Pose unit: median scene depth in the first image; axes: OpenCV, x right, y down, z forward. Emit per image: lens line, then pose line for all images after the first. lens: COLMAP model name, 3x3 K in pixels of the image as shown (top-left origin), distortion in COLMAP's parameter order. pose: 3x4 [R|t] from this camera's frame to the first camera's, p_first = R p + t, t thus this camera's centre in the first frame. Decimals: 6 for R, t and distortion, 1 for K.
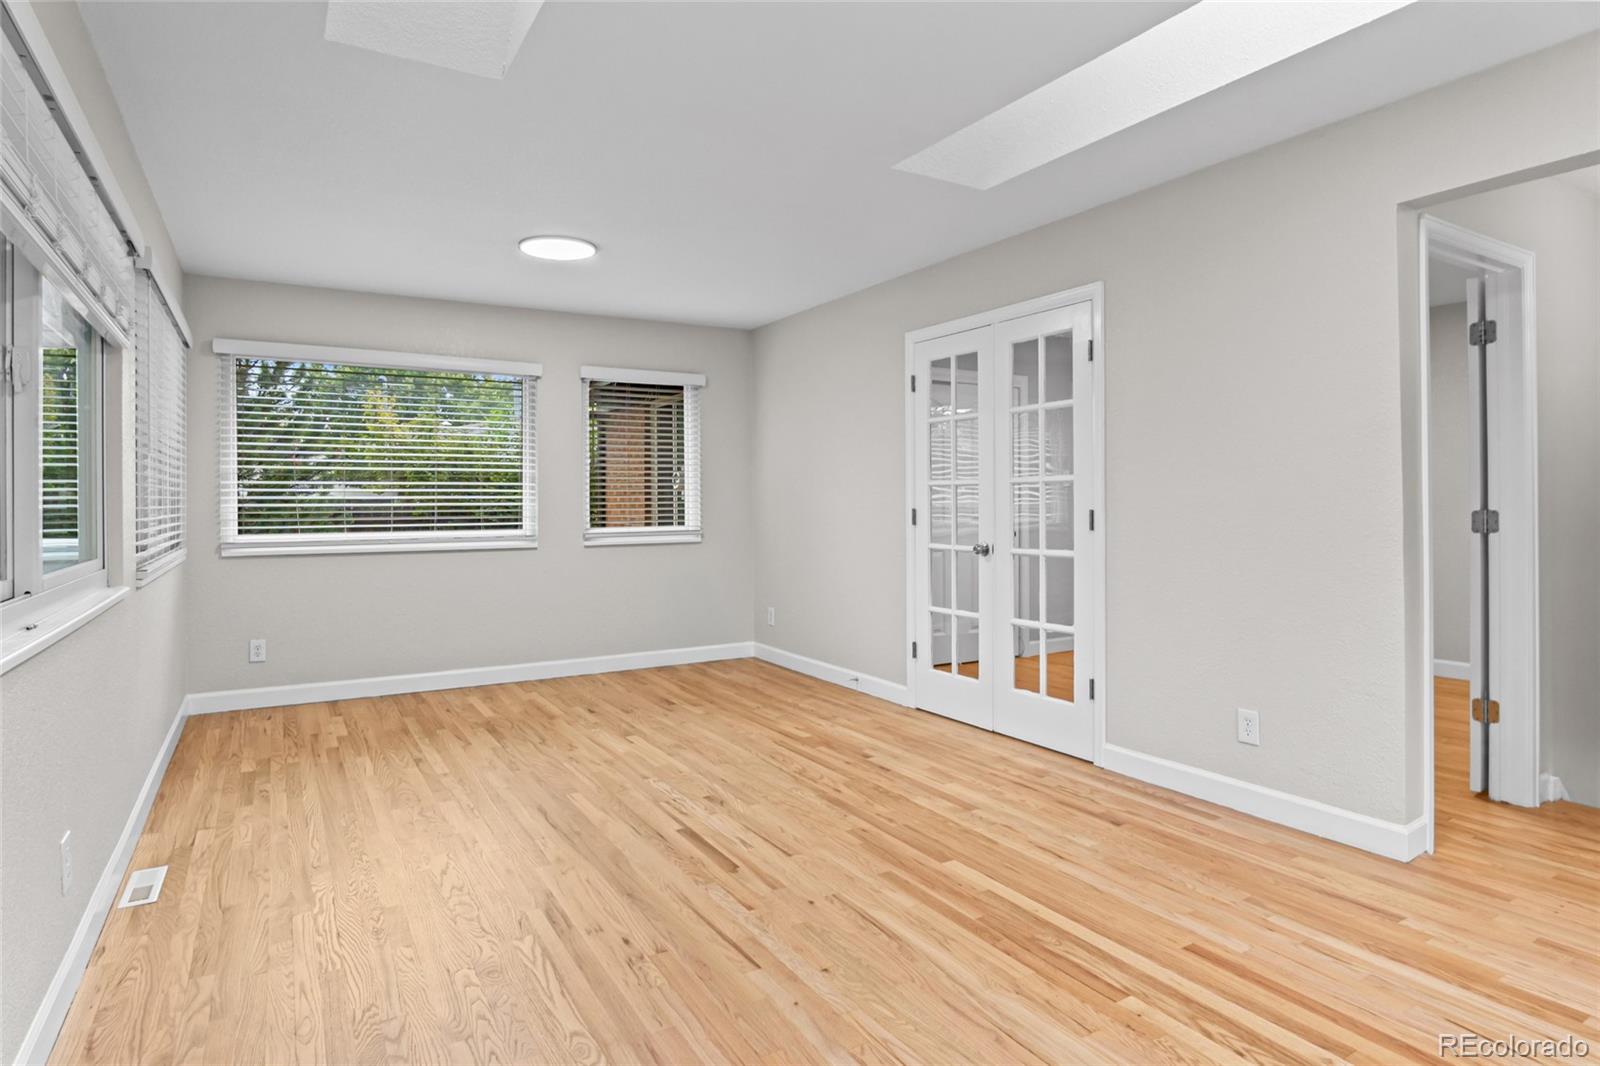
lens RADIAL K [[879.9, 0, 782.5], [0, 879.9, 507.2], [0, 0, 1]] dist [-0.034473, 0.010673]
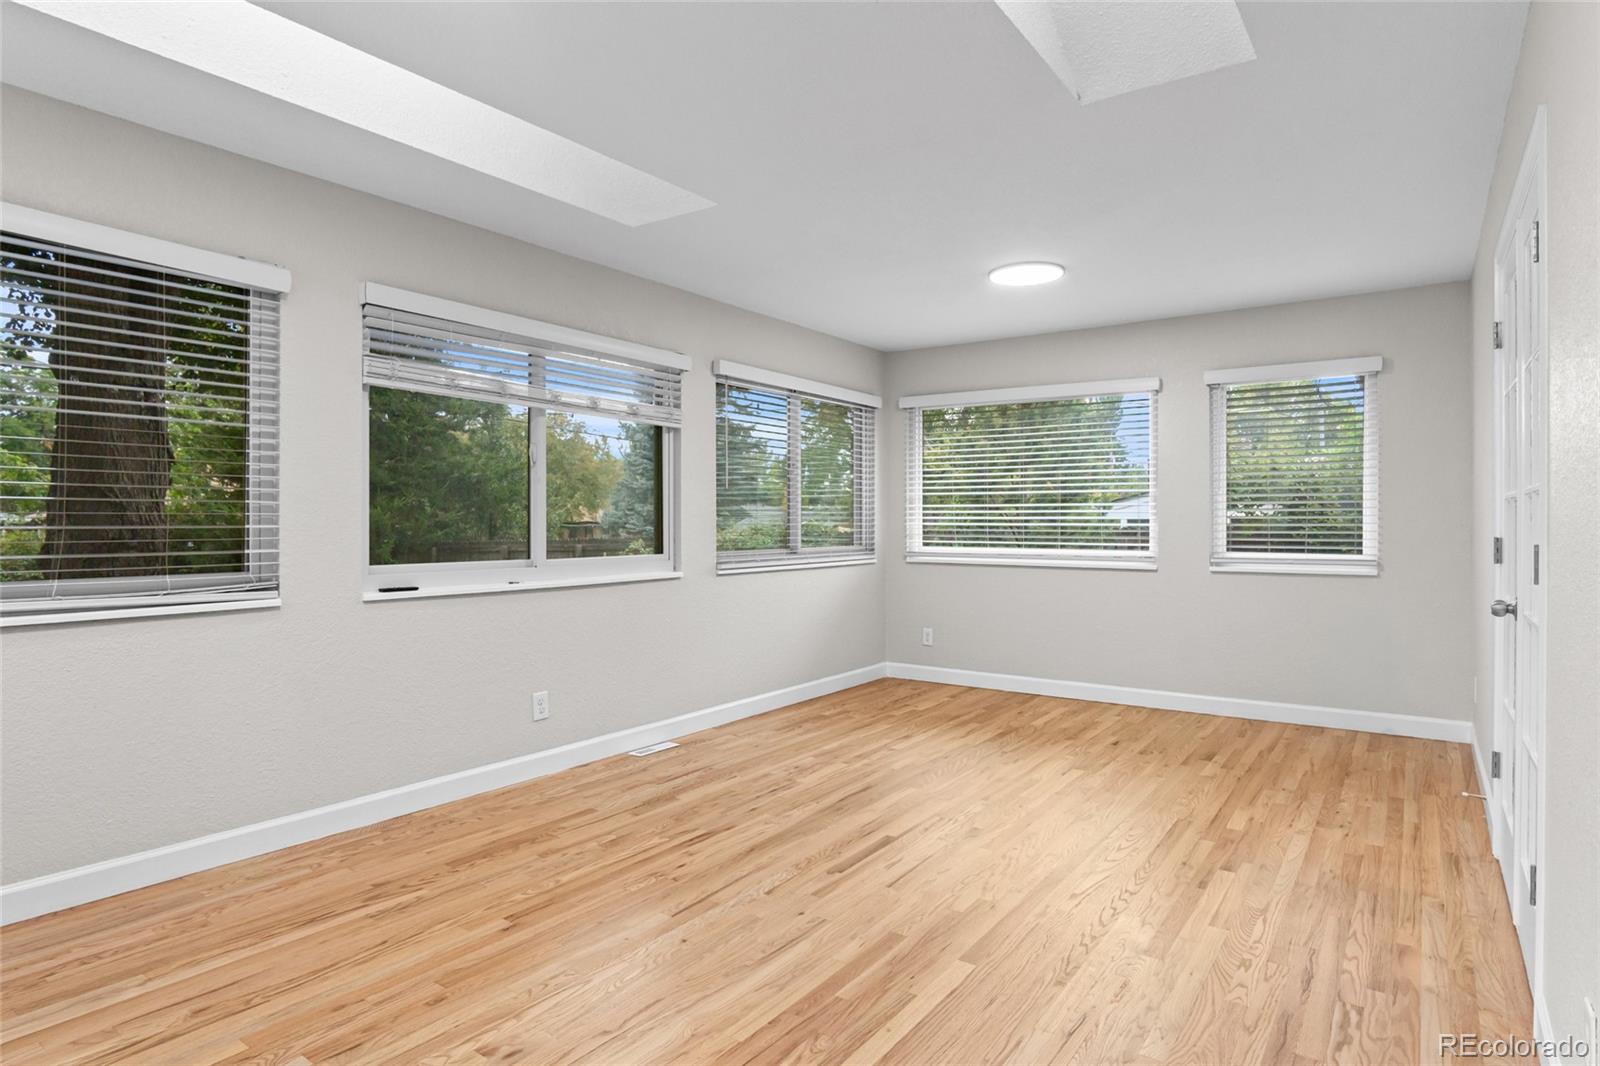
lens RADIAL K [[879.9, 0, 794.0], [0, 879.9, 524.7], [0, 0, 1]] dist [-0.034473, 0.010673]
pose [[0.404744, 0.007442, -0.914400, 0.707784], [-0.009996, 0.999943, 0.003714, -0.005144], [0.914376, 0.007637, 0.404795, 0.422619]]
